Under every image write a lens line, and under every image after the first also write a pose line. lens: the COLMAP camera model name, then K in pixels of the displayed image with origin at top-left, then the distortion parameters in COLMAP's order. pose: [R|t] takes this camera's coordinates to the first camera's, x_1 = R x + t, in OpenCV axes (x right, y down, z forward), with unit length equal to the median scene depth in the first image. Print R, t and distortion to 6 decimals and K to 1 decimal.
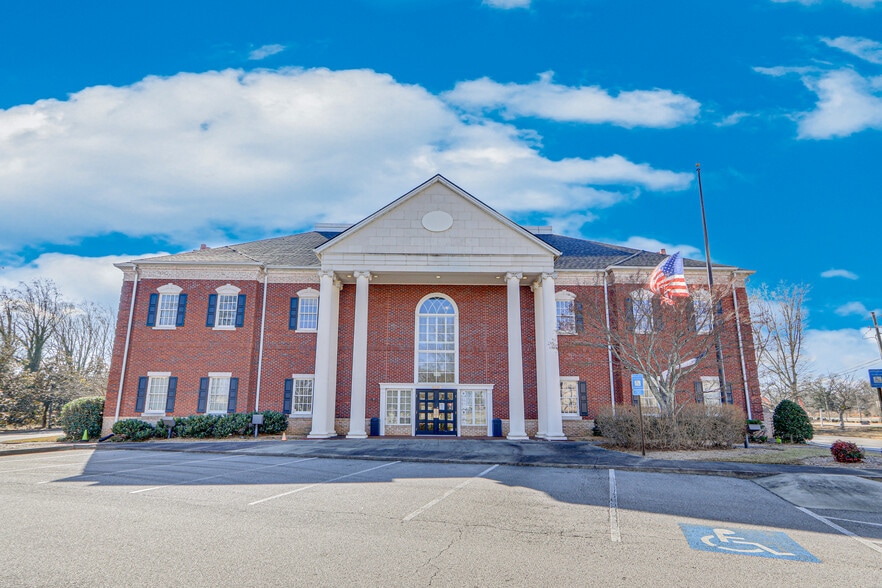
lens RADIAL K [[473.0, 0, 445.0], [0, 473.0, 340.6], [0, 0, 1]] dist [0.001761, 0.000459]
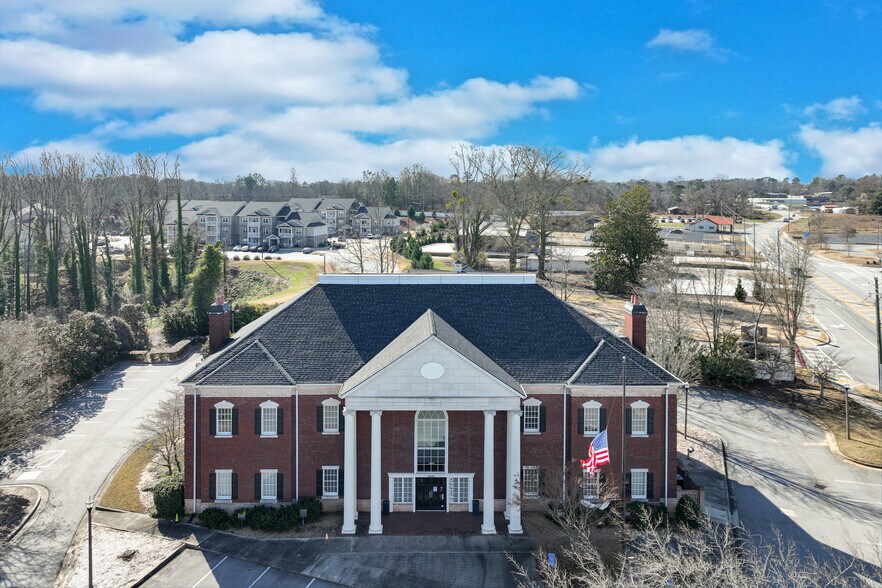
lens RADIAL K [[640.8, 0, 437.9], [0, 640.8, 237.6], [0, 0, 1]] dist [0.010274, 0.000934]
pose [[0.999986, 0.005270, 0.000769, -0.003773], [-0.005311, 0.976101, 0.217253, -0.947526], [0.000395, -0.217254, 0.976115, -0.612435]]
